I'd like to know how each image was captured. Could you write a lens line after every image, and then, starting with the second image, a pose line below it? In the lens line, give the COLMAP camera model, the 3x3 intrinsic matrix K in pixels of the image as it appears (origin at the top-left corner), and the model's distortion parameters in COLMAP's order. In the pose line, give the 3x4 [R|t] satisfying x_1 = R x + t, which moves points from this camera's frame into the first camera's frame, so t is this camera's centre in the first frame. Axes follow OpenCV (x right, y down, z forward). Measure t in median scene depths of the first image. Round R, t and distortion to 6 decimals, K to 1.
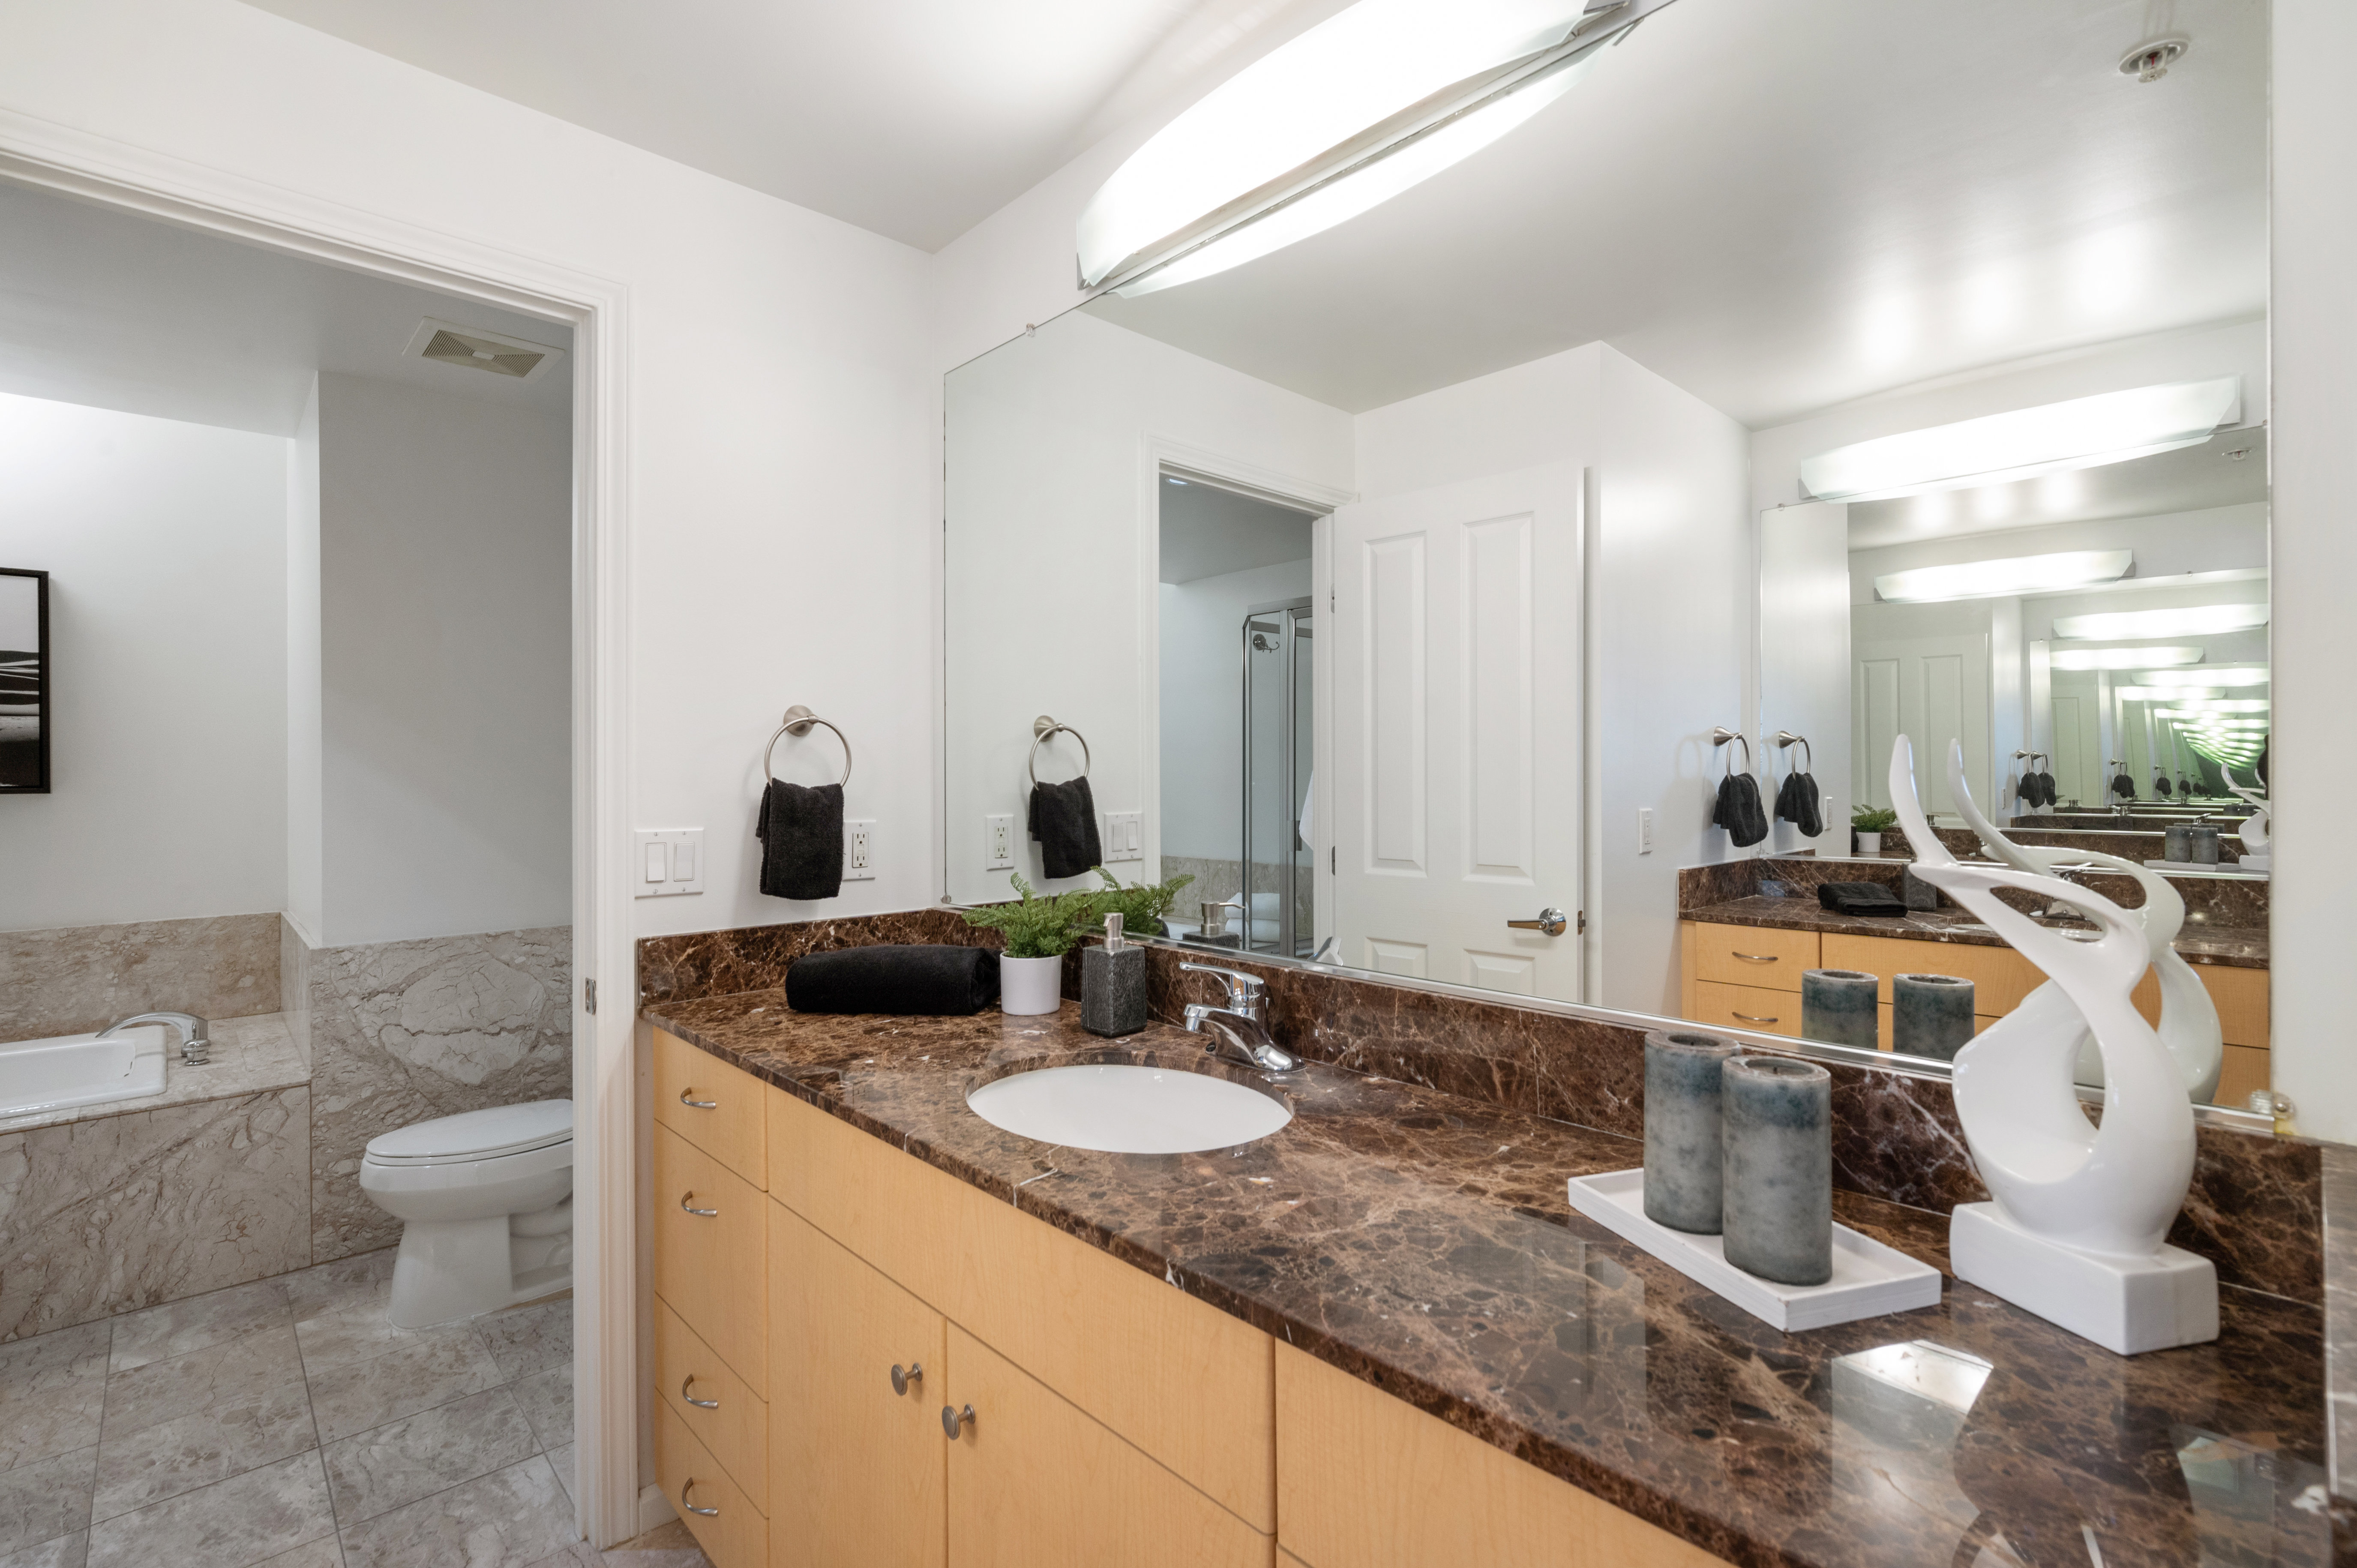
lens RADIAL K [[1043.2, 0, 1178.0], [0, 1043.2, 769.9], [0, 0, 1]] dist [0.002041, -0.002213]
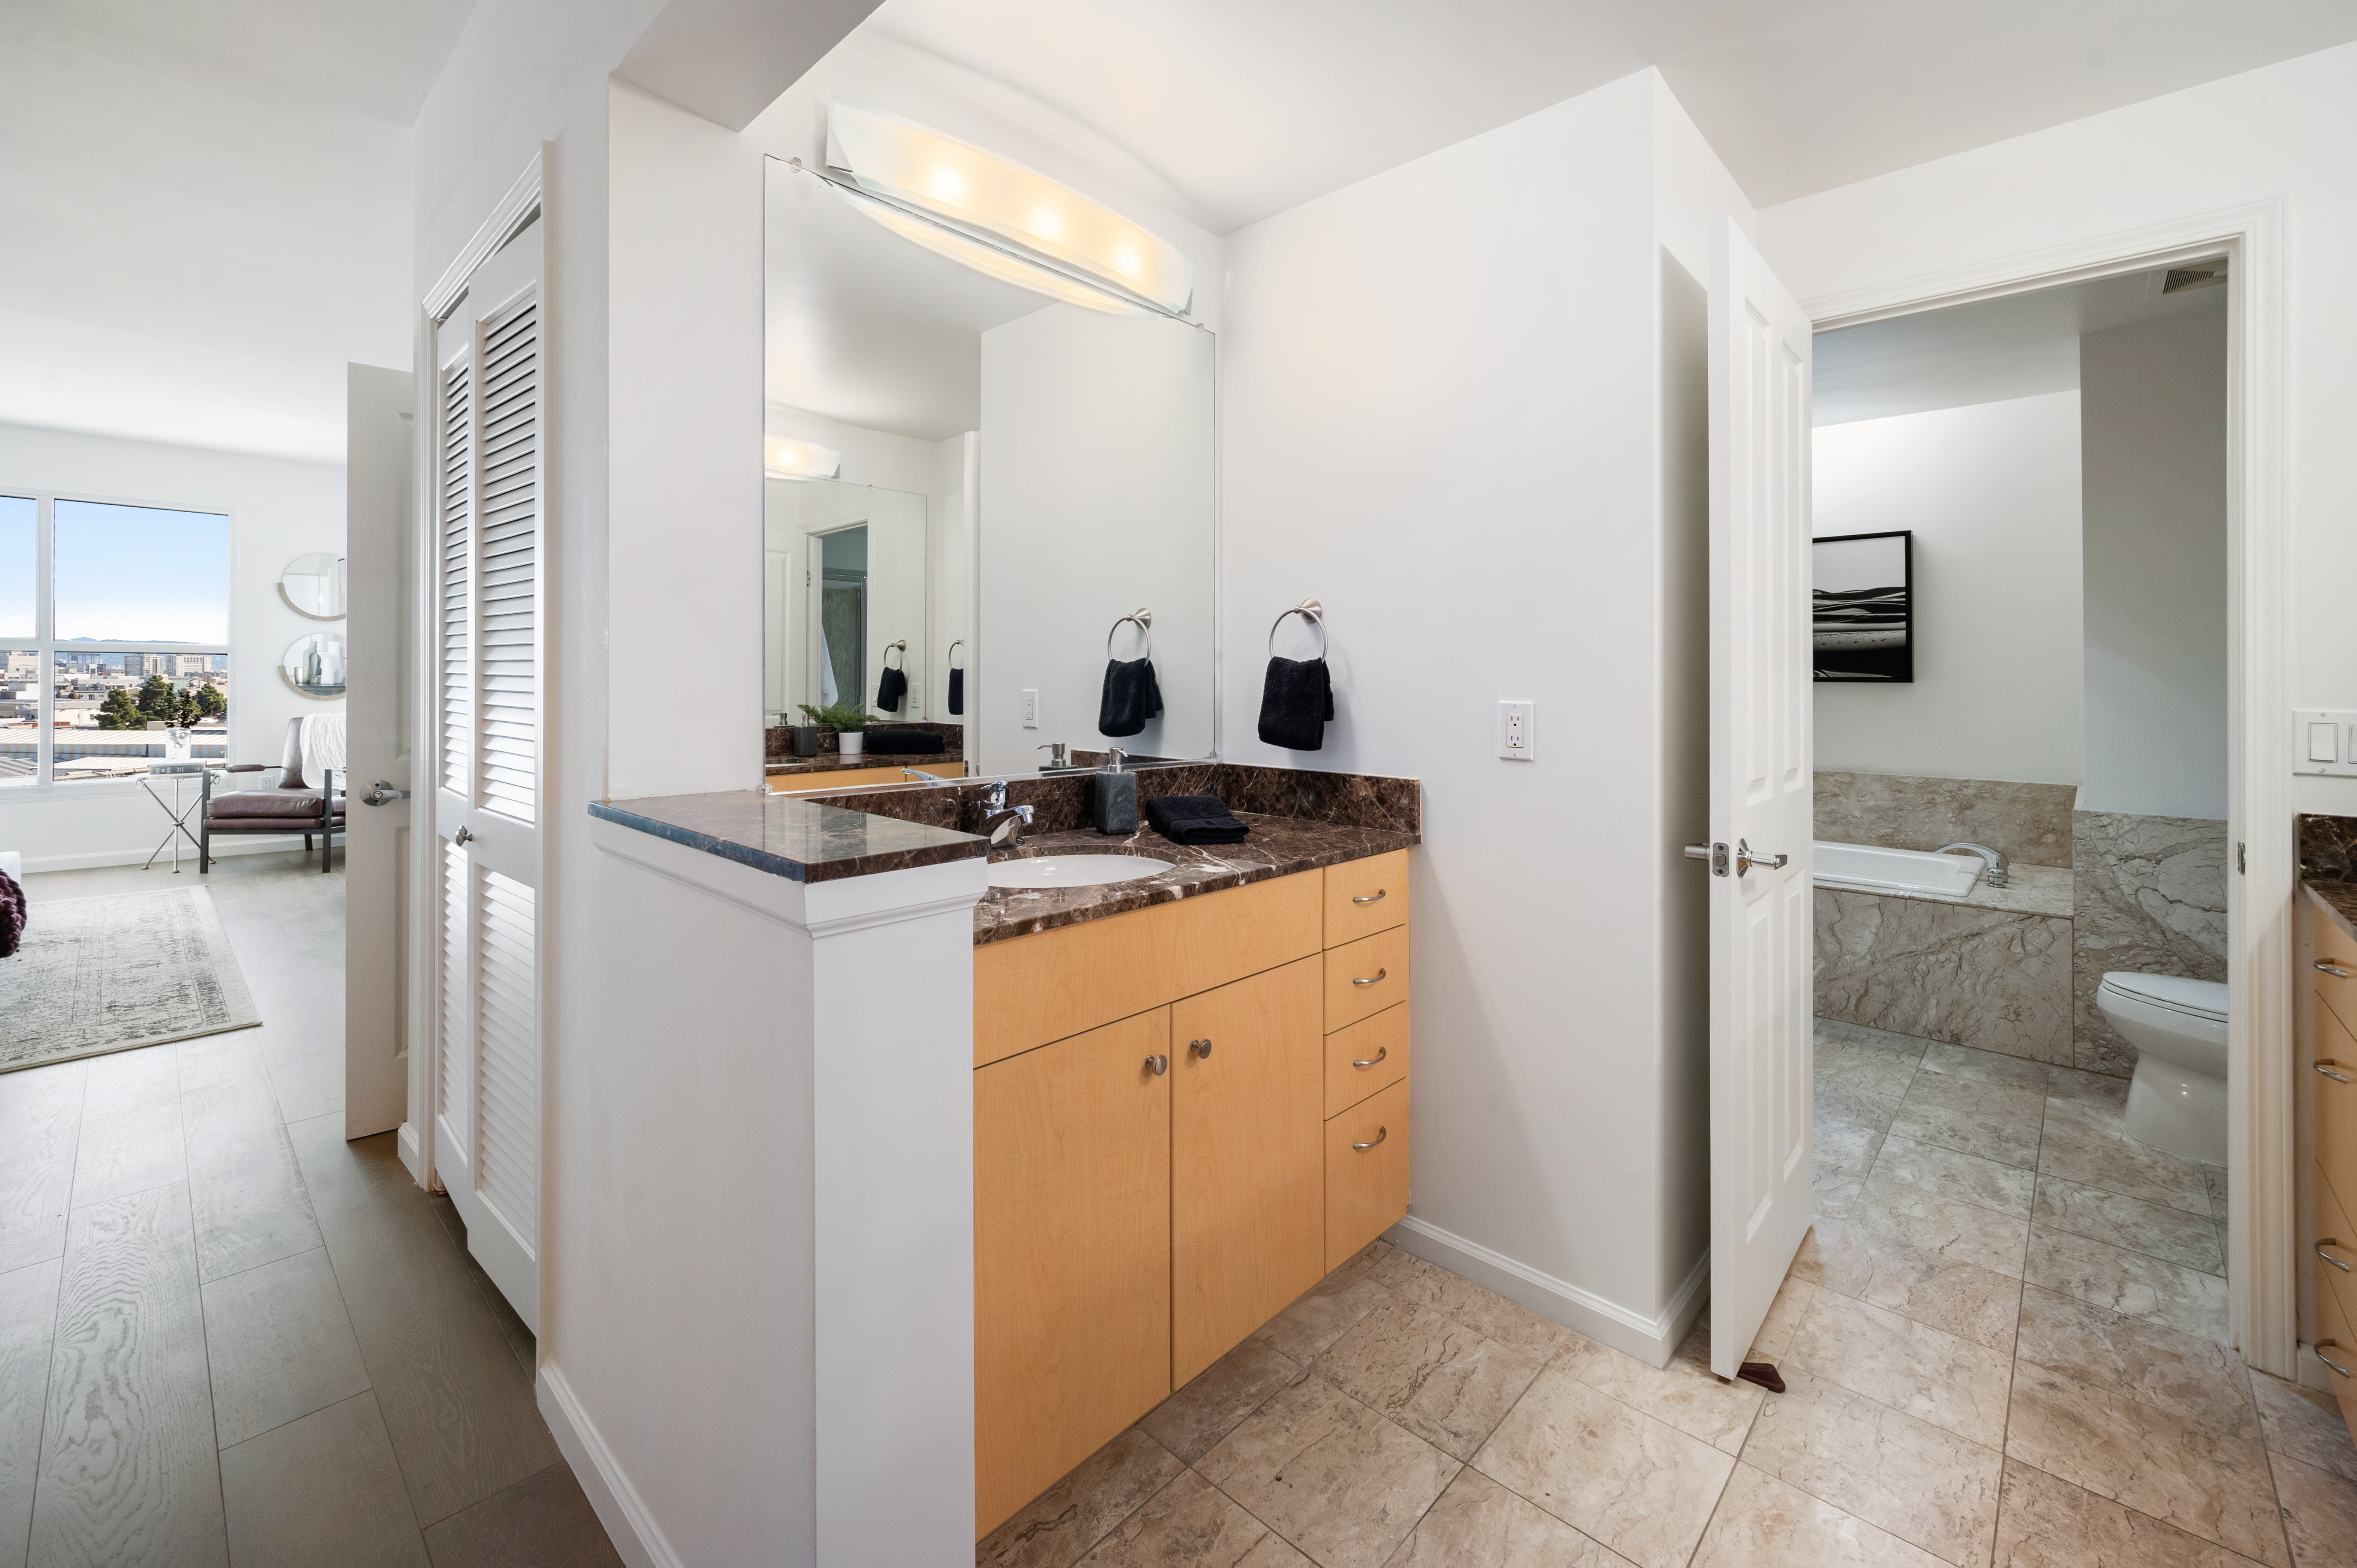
lens RADIAL K [[965.5, 0, 1173.4], [0, 965.5, 669.5], [0, 0, 1]] dist [0.001988, -0.001719]
pose [[0.046972, -0.004987, -0.998884, 0.253033], [-0.003120, 0.999982, -0.005139, 0.016773], [0.998891, 0.003358, 0.046956, -0.109076]]
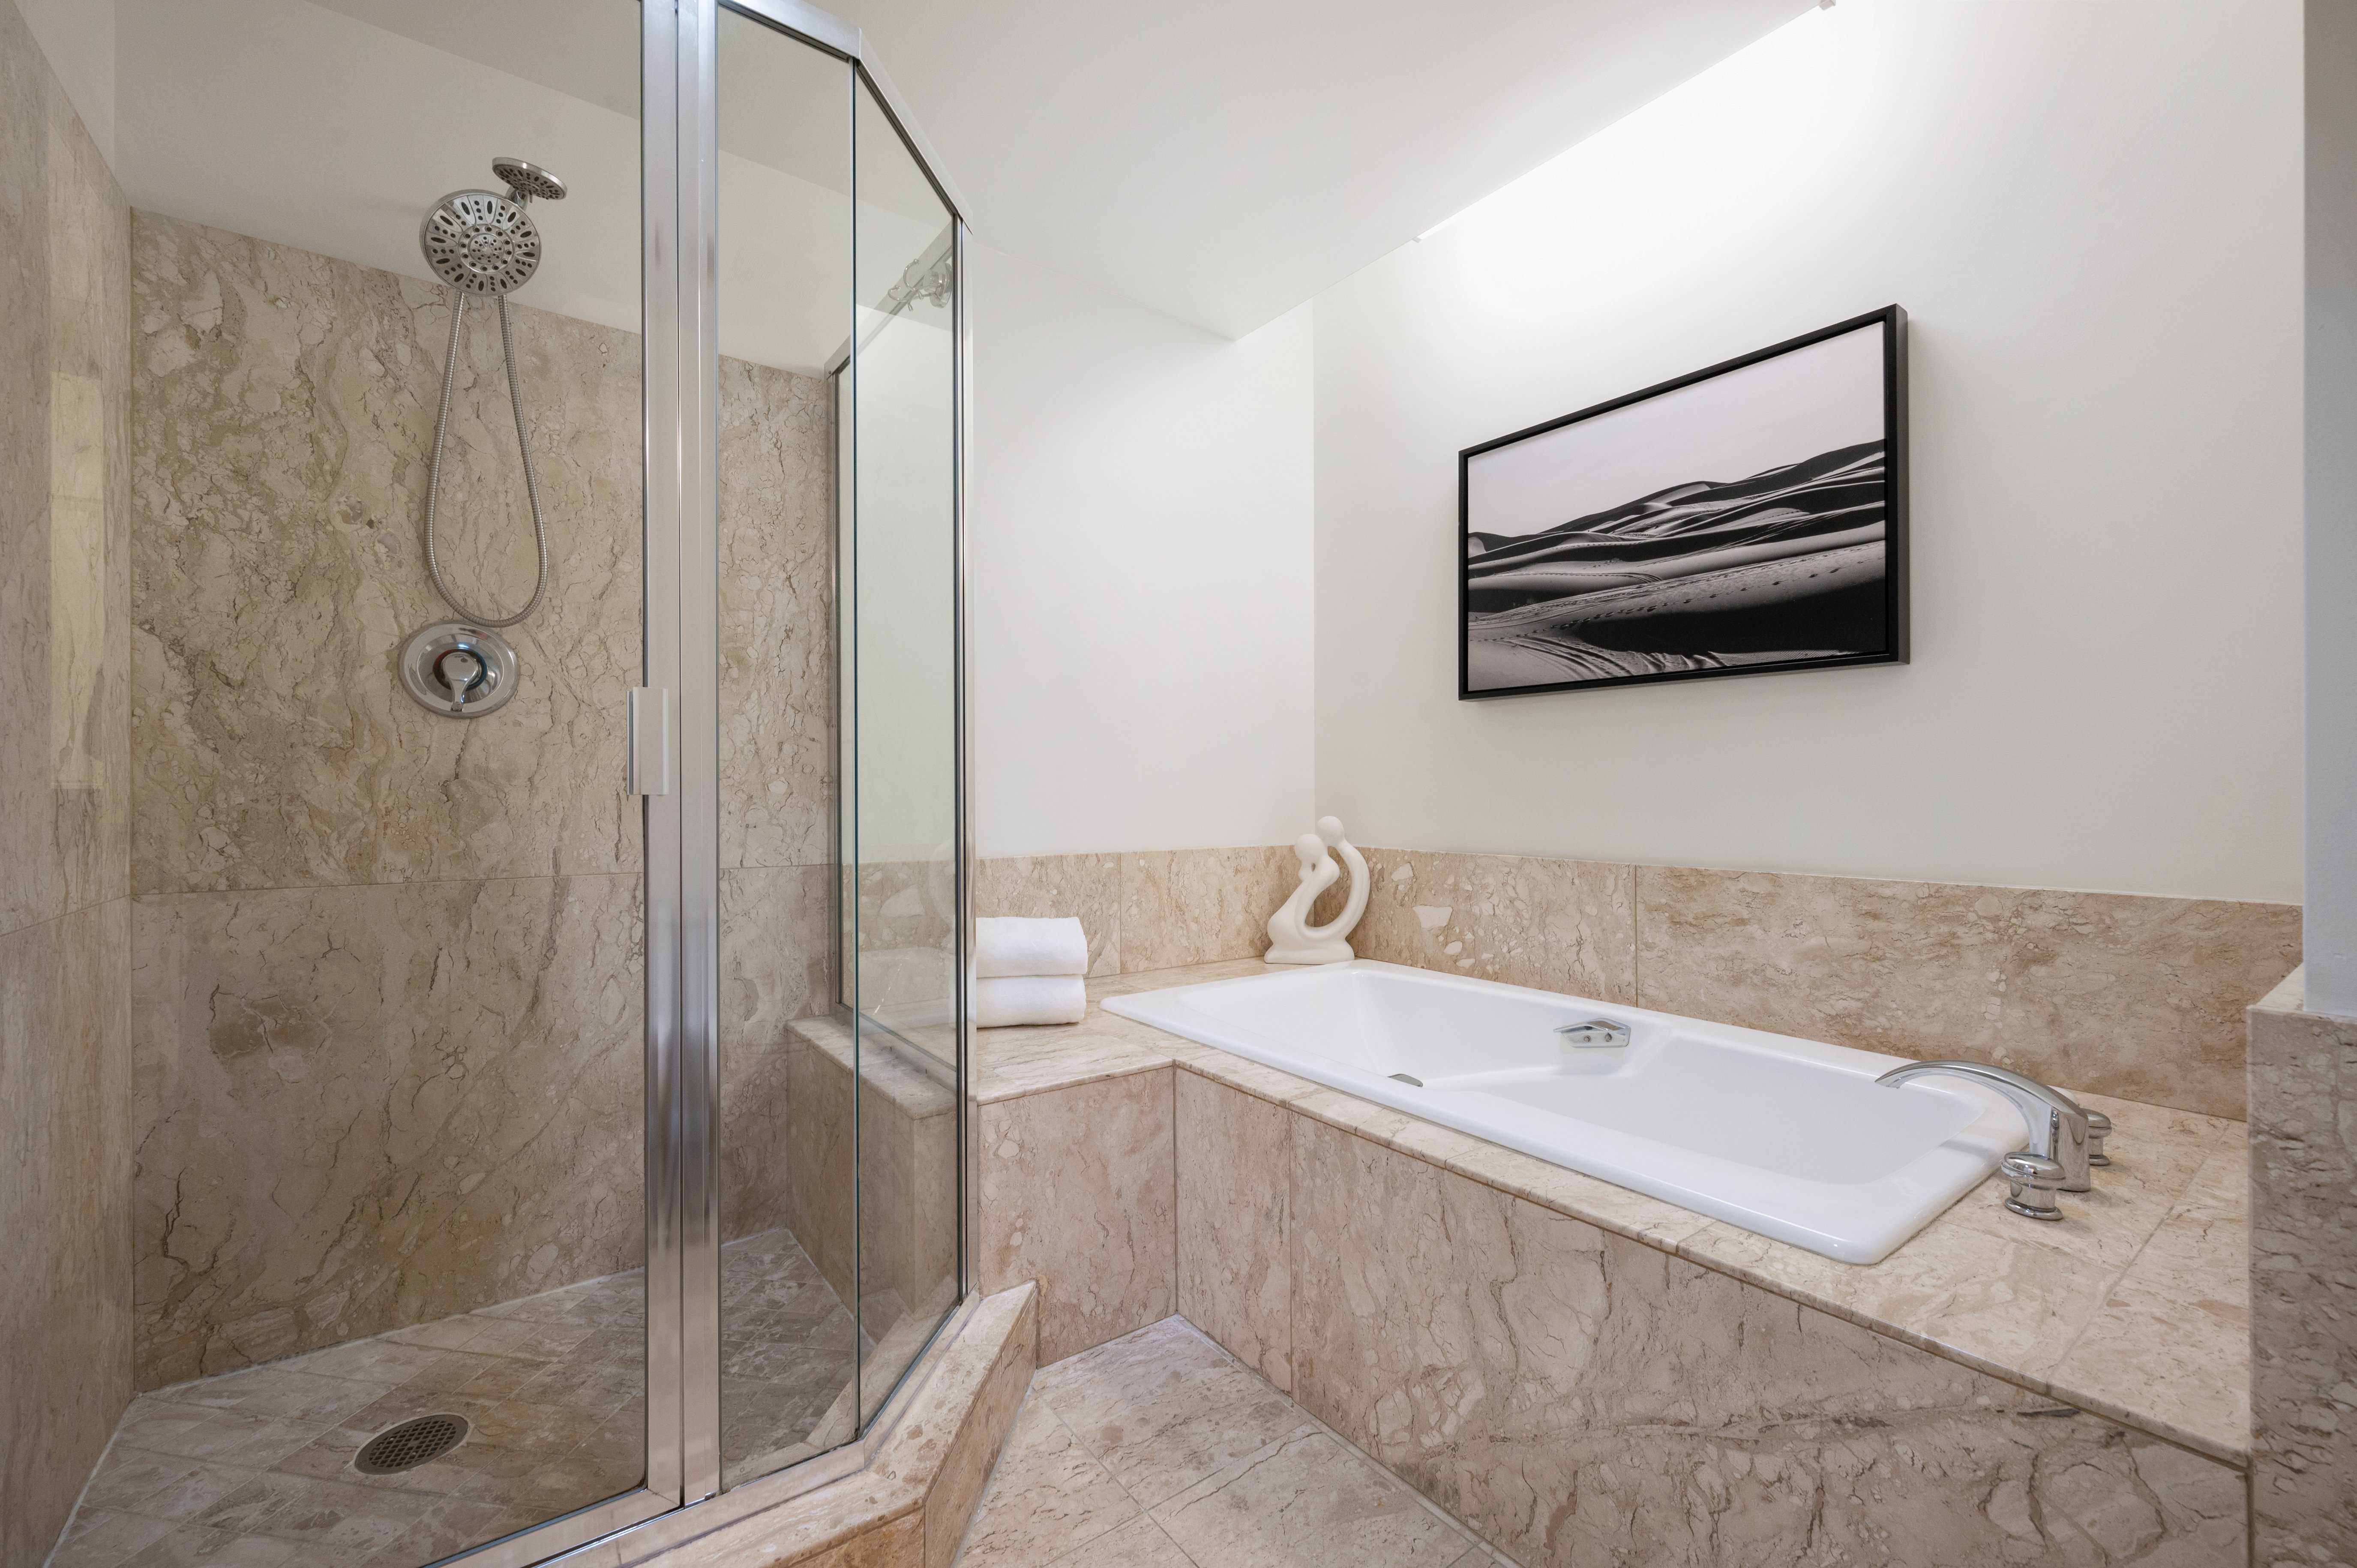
lens RADIAL K [[969.4, 0, 1120.3], [0, 969.4, 788.0], [0, 0, 1]] dist [-0.001986, -0.000072]
pose [[-0.142496, 0.005565, -0.989780, -0.521637], [0.005129, 0.999975, 0.004884, 0.107767], [0.989782, -0.004381, -0.142521, 0.728625]]
